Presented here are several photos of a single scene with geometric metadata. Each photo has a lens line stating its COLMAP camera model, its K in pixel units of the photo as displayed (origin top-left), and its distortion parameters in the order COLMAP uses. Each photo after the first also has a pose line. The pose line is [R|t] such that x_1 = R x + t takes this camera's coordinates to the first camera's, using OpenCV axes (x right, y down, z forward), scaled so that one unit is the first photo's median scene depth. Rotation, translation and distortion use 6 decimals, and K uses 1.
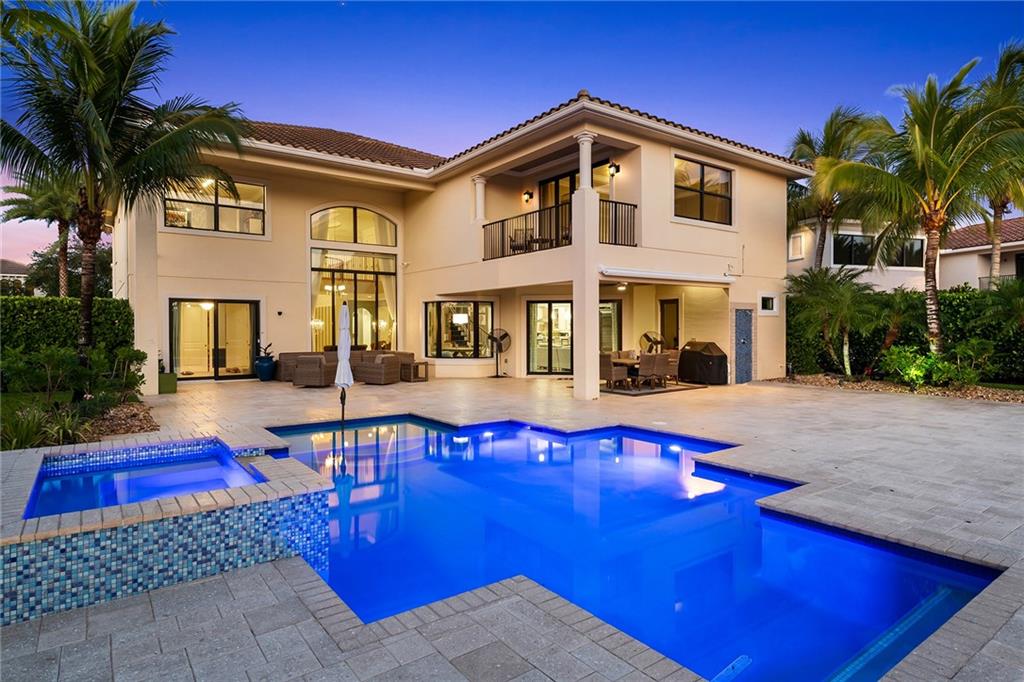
lens RADIAL K [[580.0, 0, 486.4], [0, 580.0, 337.6], [0, 0, 1]] dist [0.014516, -0.004548]
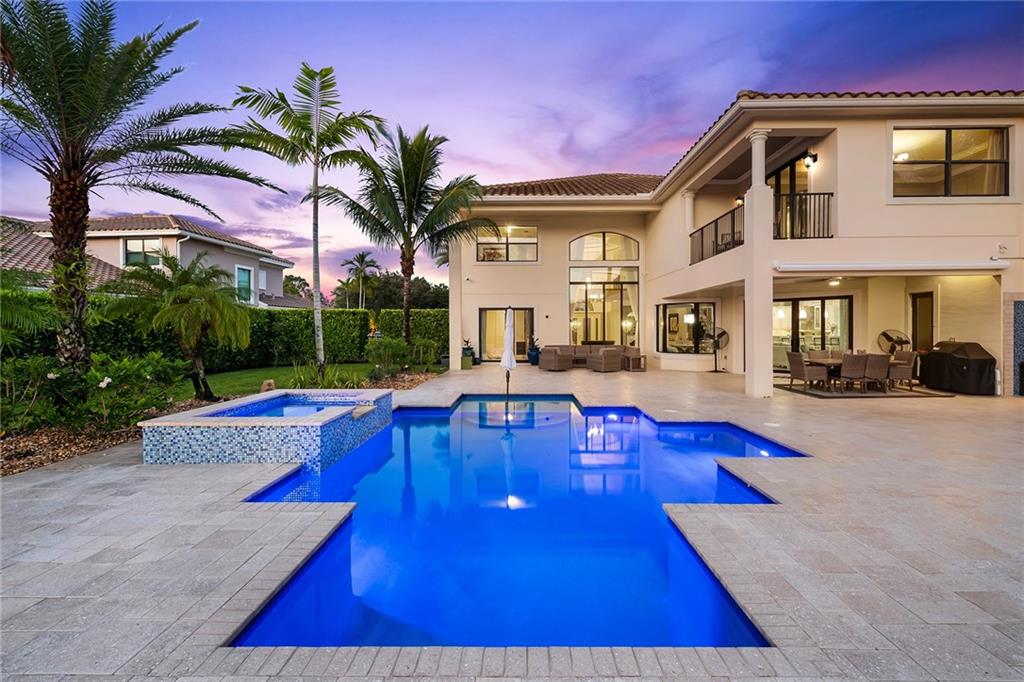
lens RADIAL K [[455.8, 0, 505.1], [0, 455.8, 336.4], [0, 0, 1]] dist [0.003634, -0.001429]
pose [[0.798936, 0.009088, -0.601348, 0.251872], [-0.009071, 0.999954, 0.003060, 0.003338], [0.601348, 0.003010, 0.798982, 0.091903]]
